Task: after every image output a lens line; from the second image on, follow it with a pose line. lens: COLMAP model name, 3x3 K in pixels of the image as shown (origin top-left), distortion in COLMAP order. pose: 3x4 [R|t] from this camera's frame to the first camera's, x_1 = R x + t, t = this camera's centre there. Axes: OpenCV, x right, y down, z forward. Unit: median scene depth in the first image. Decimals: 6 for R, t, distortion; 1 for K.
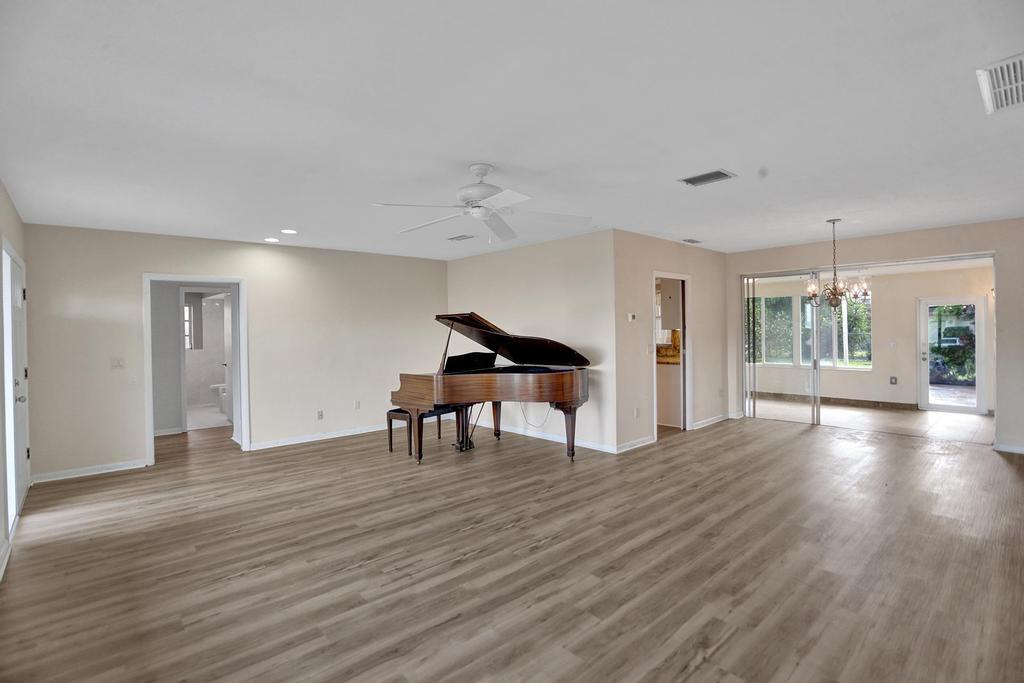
lens RADIAL K [[491.9, 0, 512.7], [0, 491.9, 333.6], [0, 0, 1]] dist [-0.036640, 0.006750]
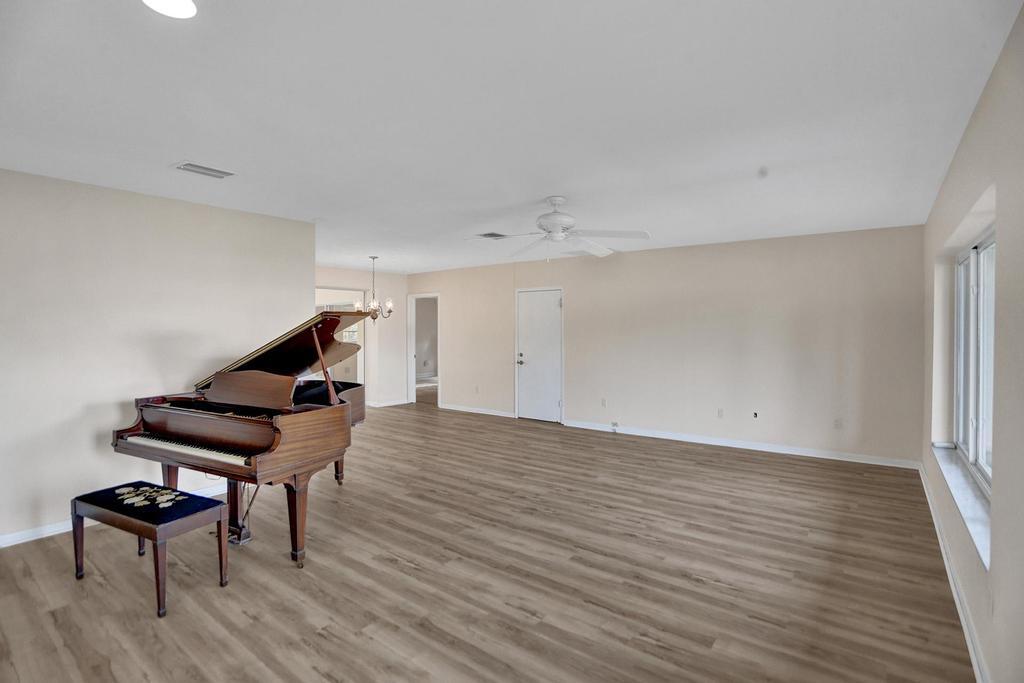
lens RADIAL K [[491.9, 0, 512.7], [0, 491.9, 338.9], [0, 0, 1]] dist [-0.036640, 0.006750]
pose [[-0.190617, 0.002769, 0.981661, -1.104130], [0.003396, 0.999992, -0.002161, 0.007604], [-0.981659, 0.002922, -0.190625, 1.215537]]
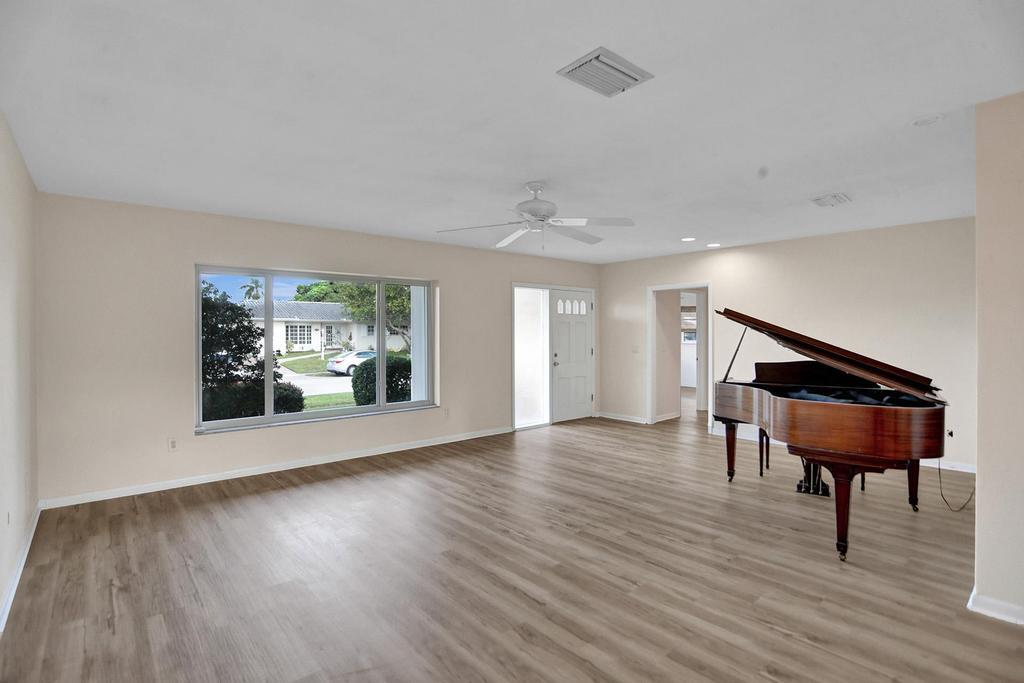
lens RADIAL K [[491.9, 0, 510.8], [0, 491.9, 340.3], [0, 0, 1]] dist [-0.036640, 0.006750]
pose [[-0.016100, 0.027955, -0.999480, 0.955033], [-0.002215, 0.999606, 0.027994, -0.013848], [0.999868, 0.002665, -0.016032, 0.875649]]
